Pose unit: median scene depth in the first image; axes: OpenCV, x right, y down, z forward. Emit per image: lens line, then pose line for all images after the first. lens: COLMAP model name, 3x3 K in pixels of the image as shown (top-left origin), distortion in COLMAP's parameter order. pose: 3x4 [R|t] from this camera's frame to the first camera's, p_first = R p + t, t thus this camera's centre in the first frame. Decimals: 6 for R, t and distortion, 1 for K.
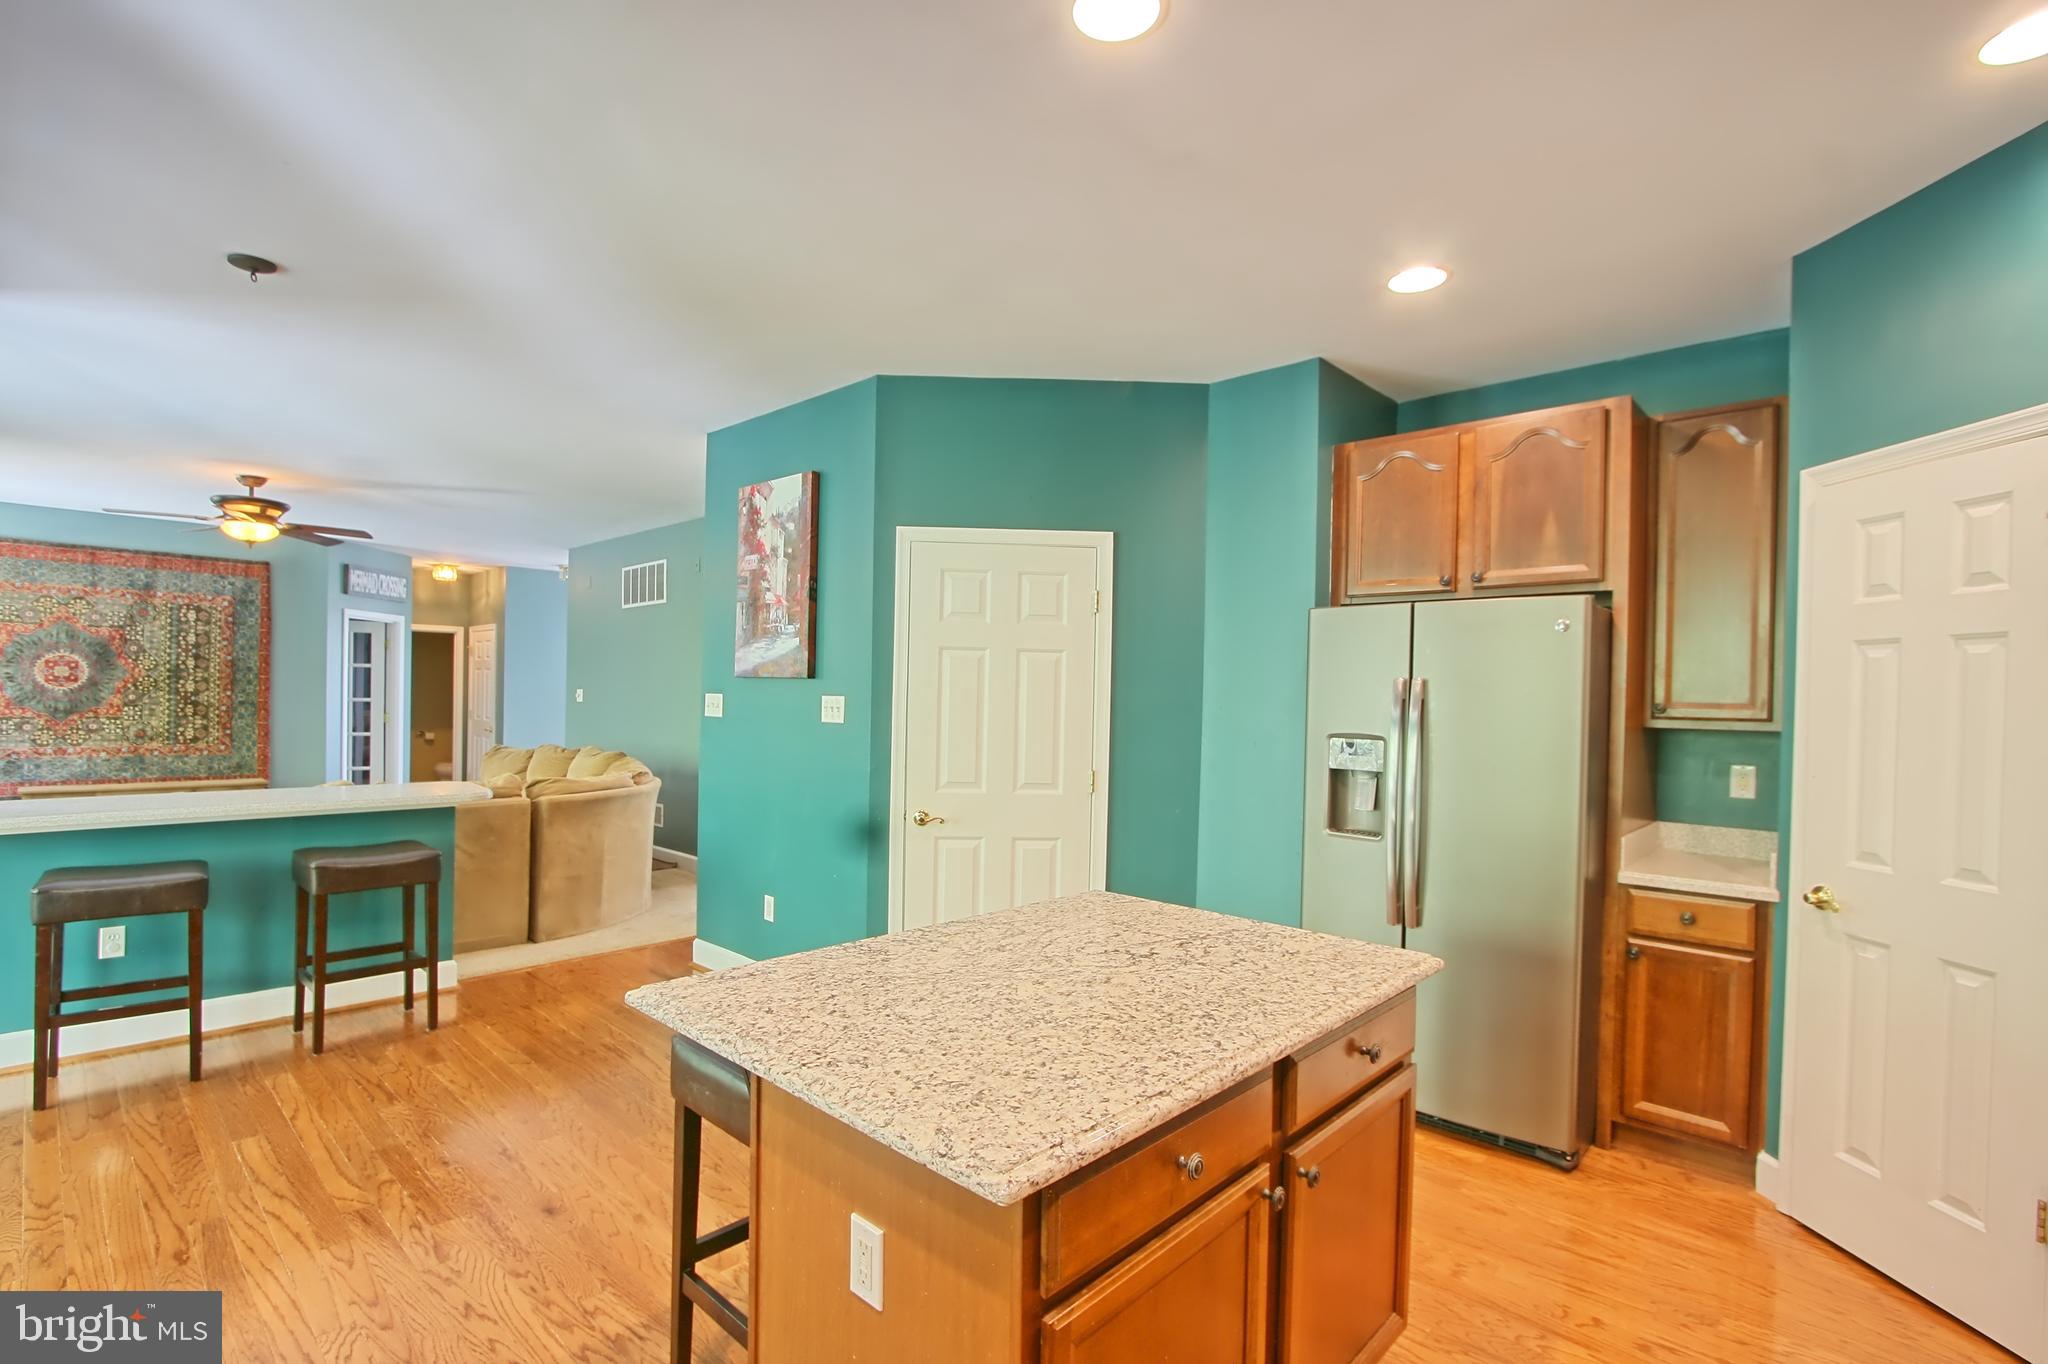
lens RADIAL K [[949.9, 0, 999.7], [0, 949.9, 702.7], [0, 0, 1]] dist [-0.024479, 0.006500]
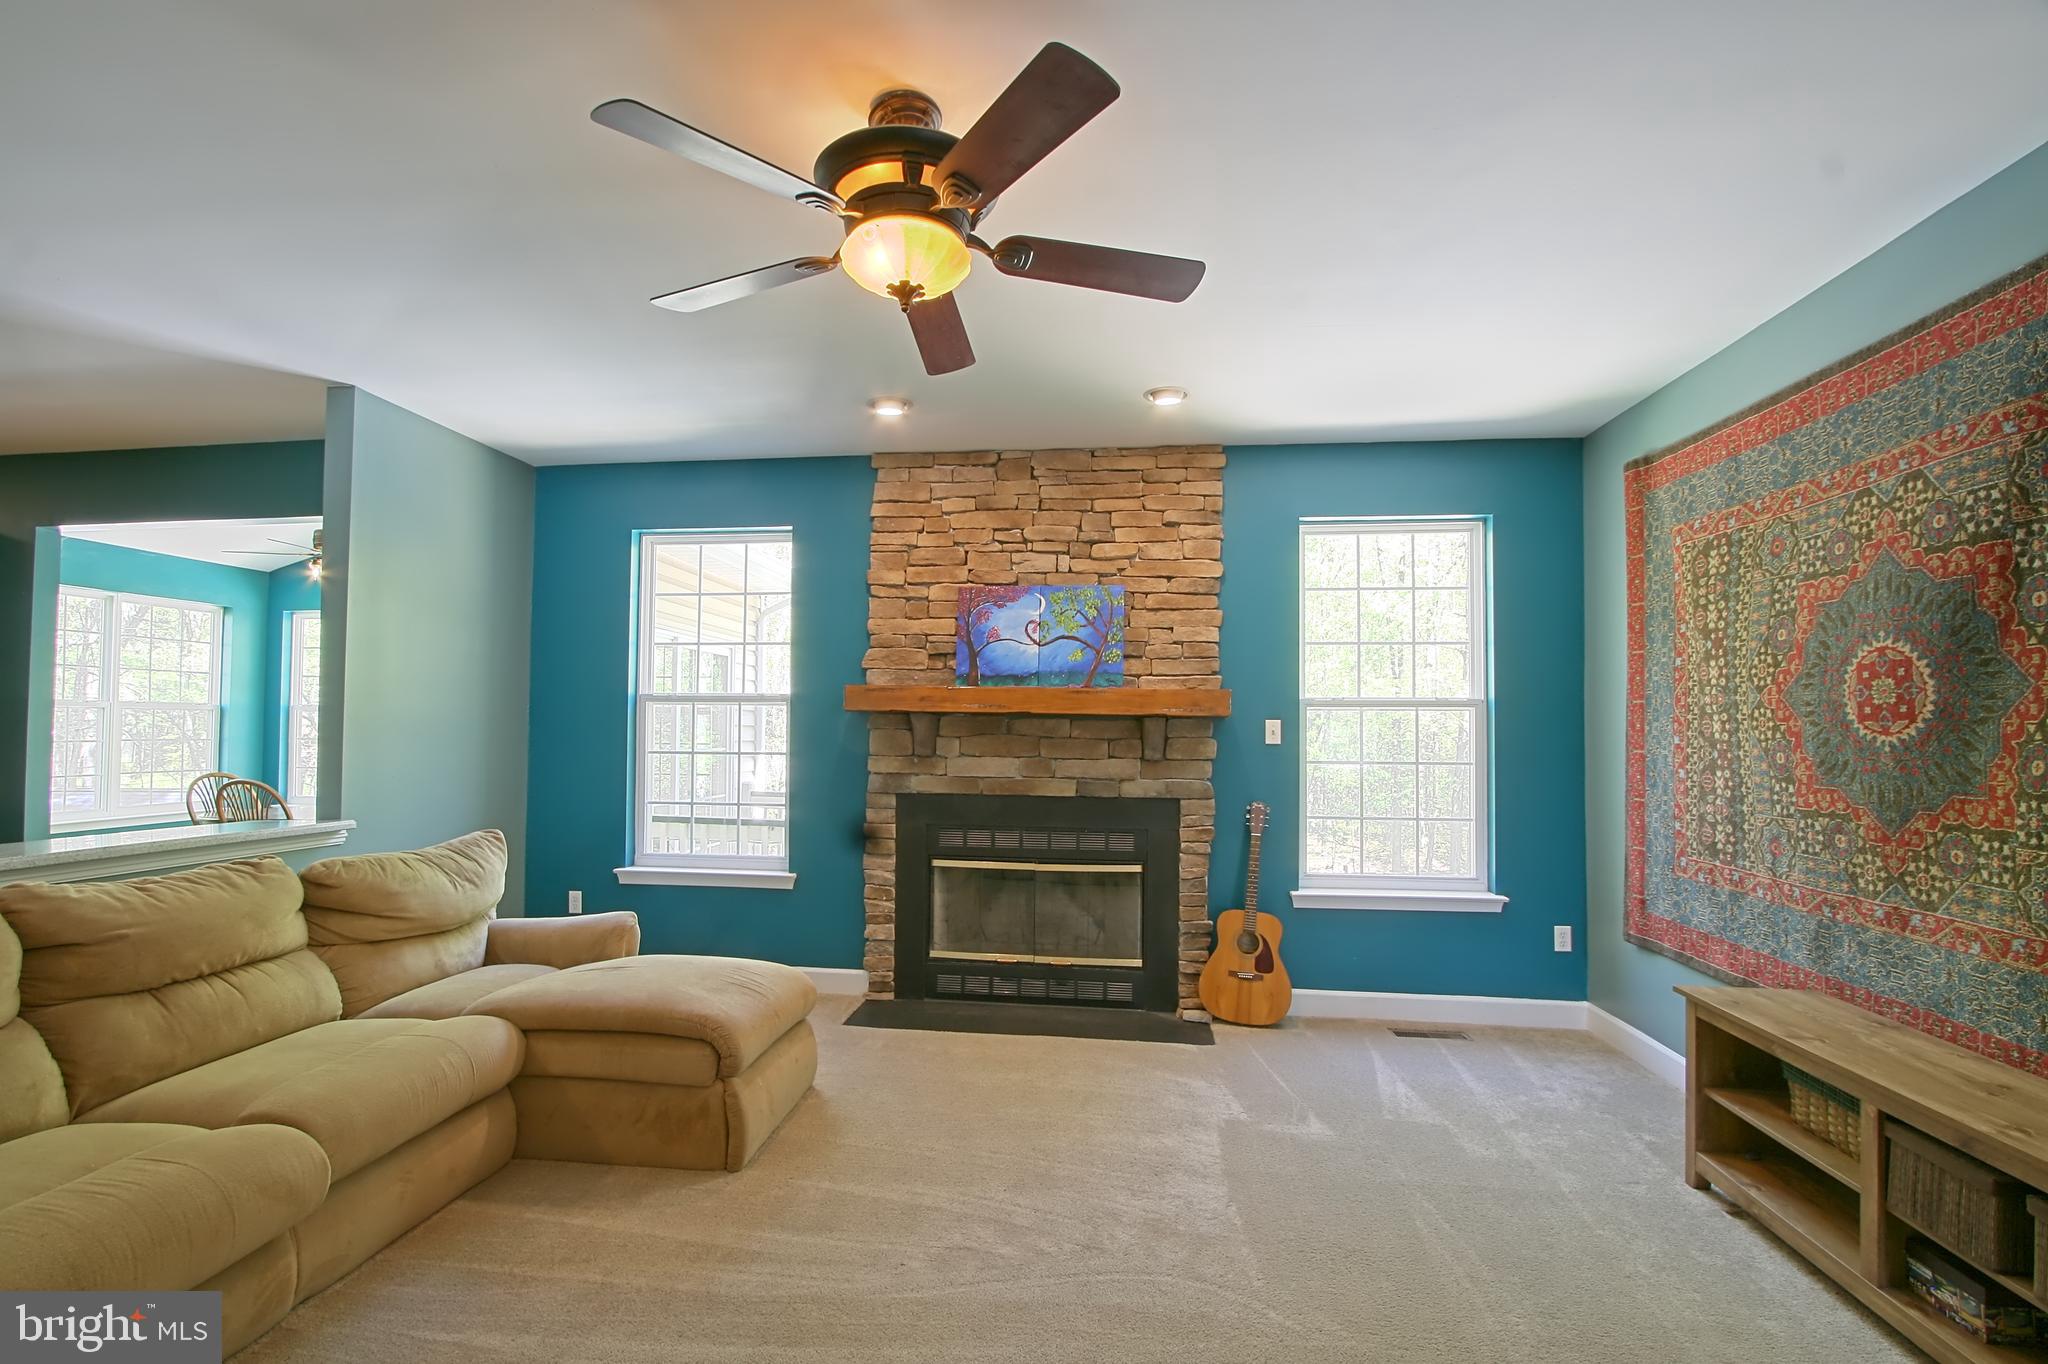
lens RADIAL K [[949.9, 0, 997.3], [0, 949.9, 706.5], [0, 0, 1]] dist [-0.024479, 0.006500]
pose [[-0.804978, -0.042473, -0.591782, -0.518353], [-0.029046, 0.999059, -0.032194, -0.006564], [0.592593, -0.008727, -0.805455, 1.080303]]
